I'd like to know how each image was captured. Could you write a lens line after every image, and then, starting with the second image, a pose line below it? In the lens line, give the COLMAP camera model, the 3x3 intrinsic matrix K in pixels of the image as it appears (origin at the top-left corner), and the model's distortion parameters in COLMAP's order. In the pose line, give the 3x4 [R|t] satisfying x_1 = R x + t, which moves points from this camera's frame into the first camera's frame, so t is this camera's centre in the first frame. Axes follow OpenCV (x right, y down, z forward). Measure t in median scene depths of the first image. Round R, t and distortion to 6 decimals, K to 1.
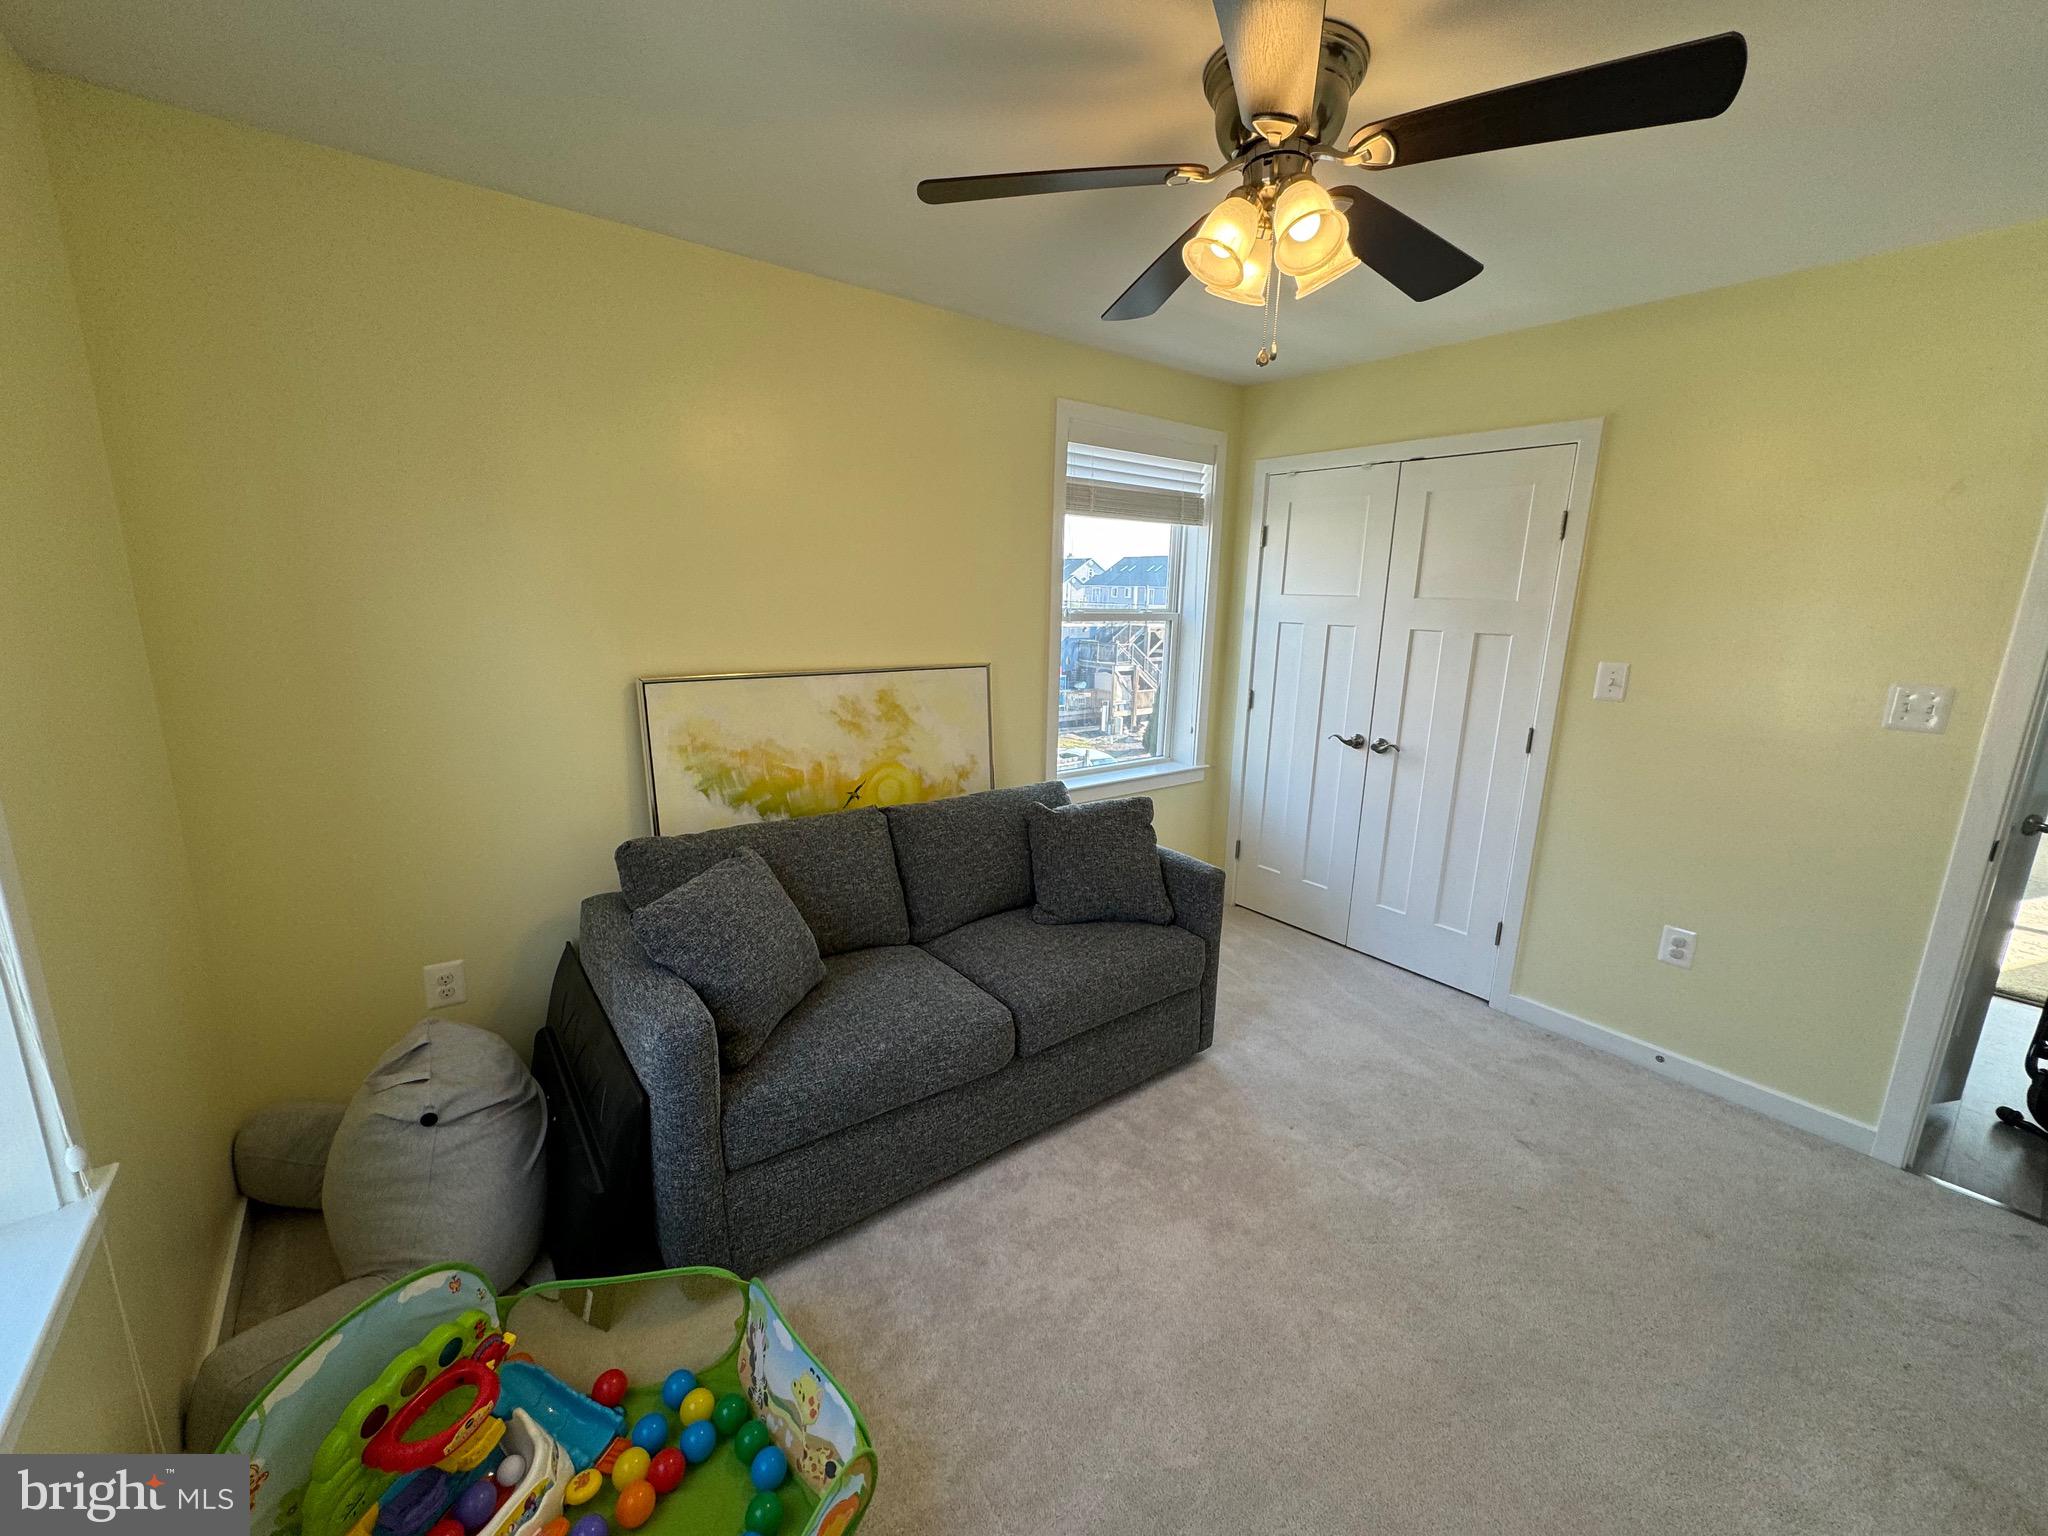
lens RADIAL K [[821.0, 0, 1022.9], [0, 821.0, 770.1], [0, 0, 1]] dist [0.000240, 0.000727]
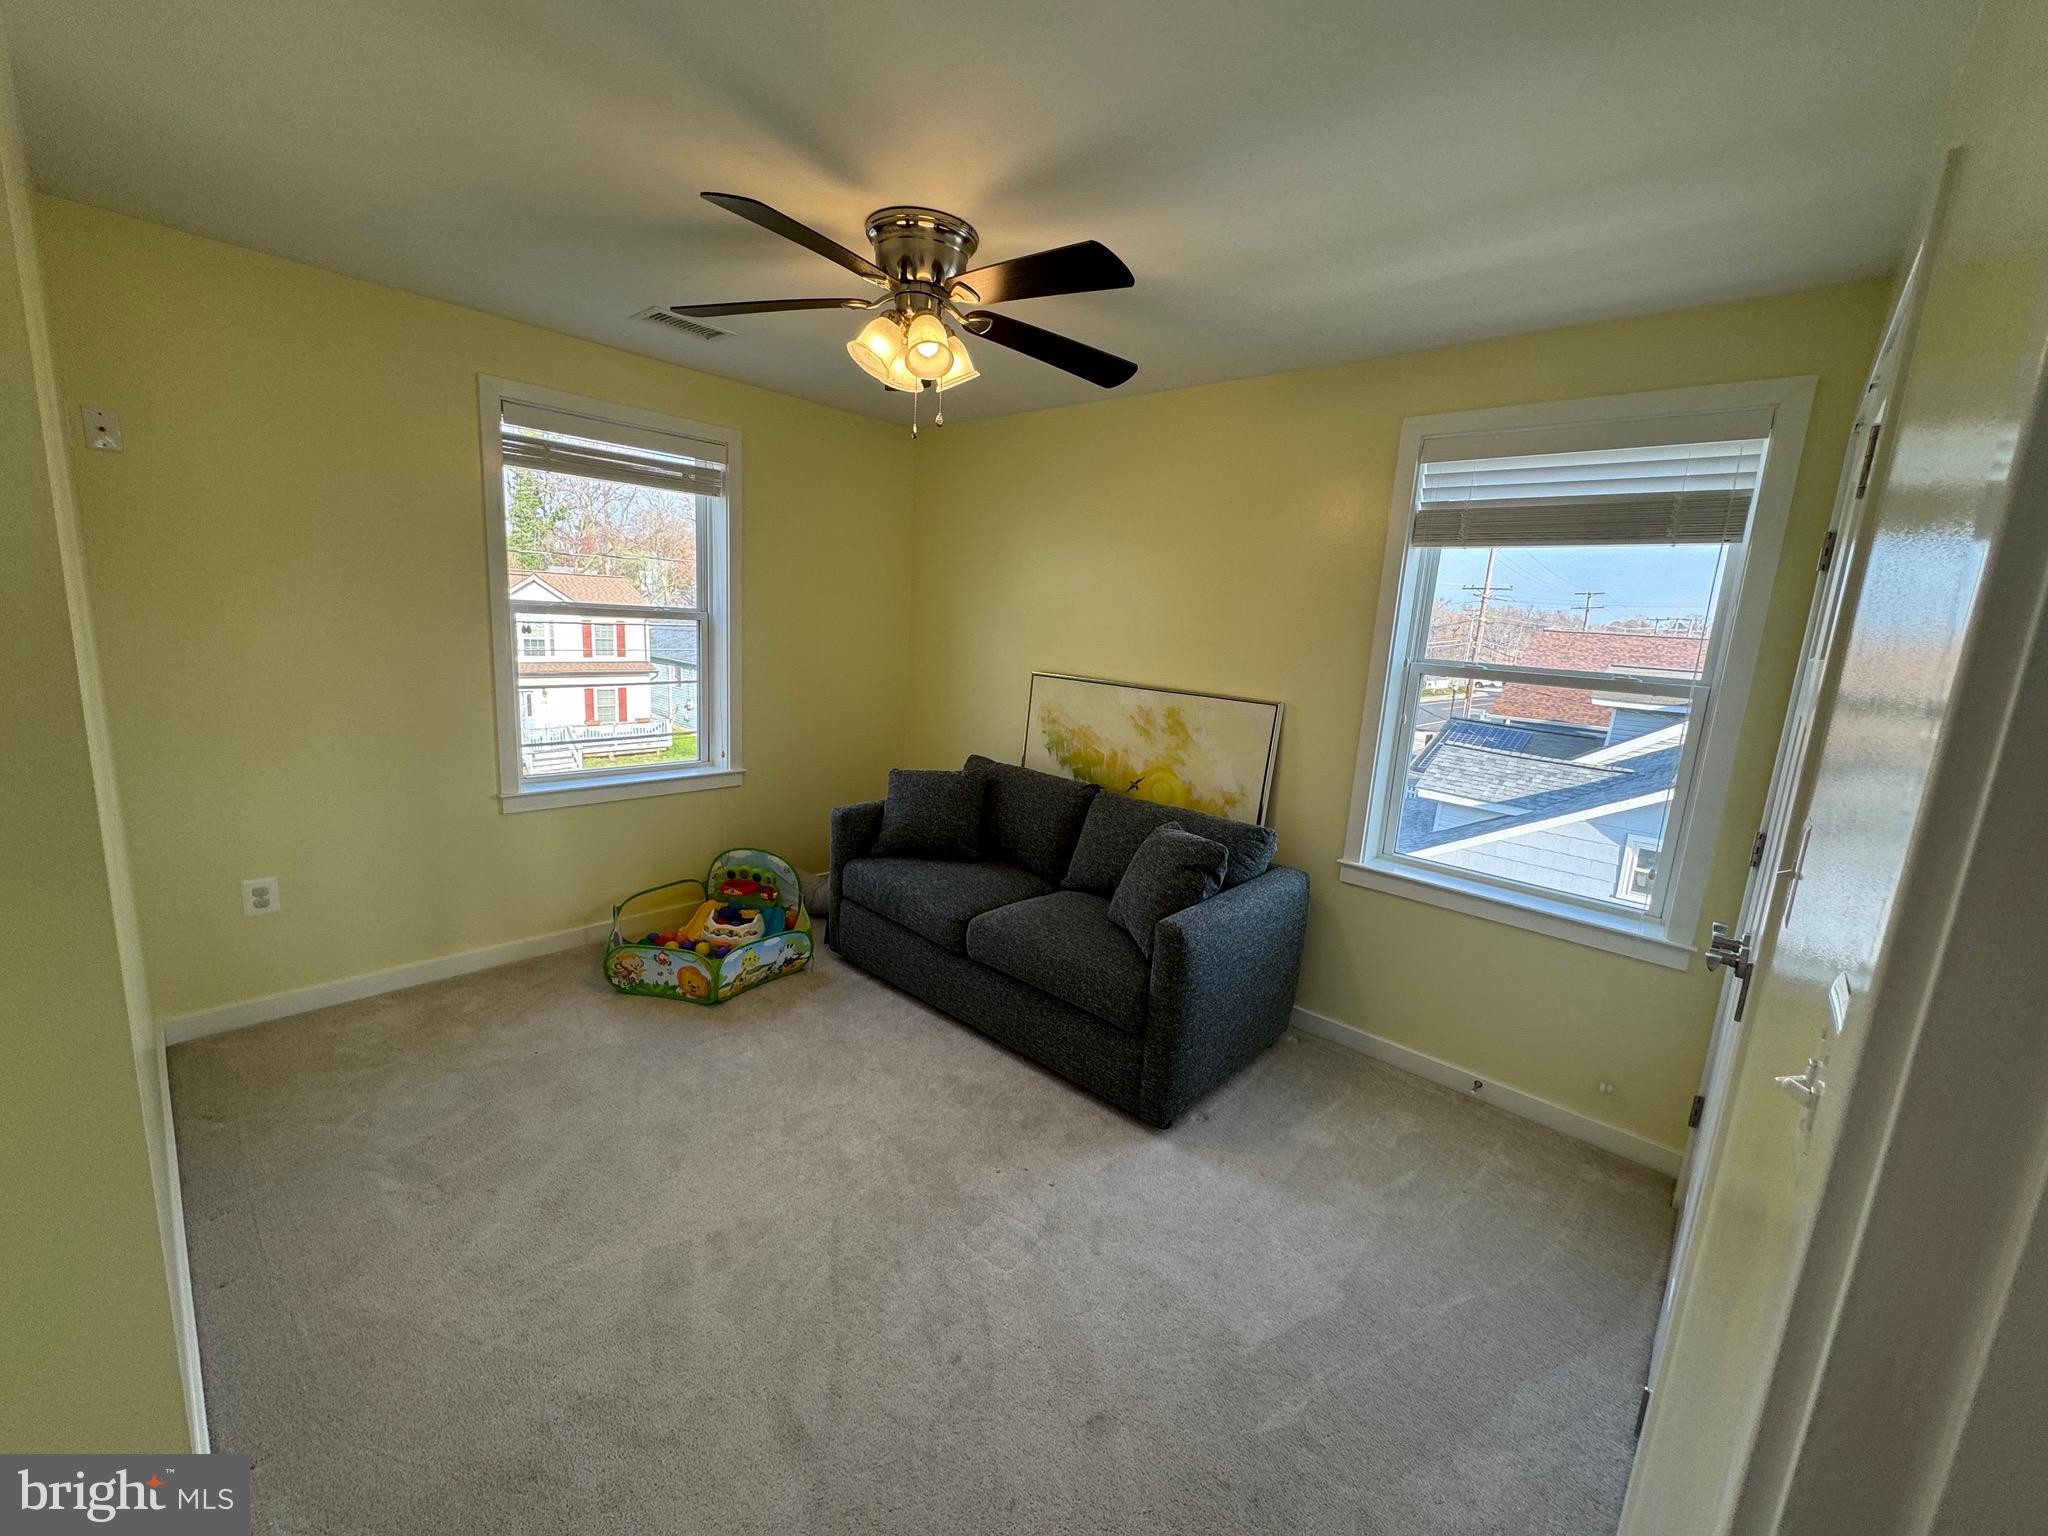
lens RADIAL K [[821.0, 0, 1020.6], [0, 821.0, 770.9], [0, 0, 1]] dist [0.000240, 0.000727]
pose [[0.166307, 0.173645, -0.970664, 0.987891], [-0.268596, 0.955128, 0.124847, -0.101176], [0.948788, 0.239953, 0.205485, 0.573975]]
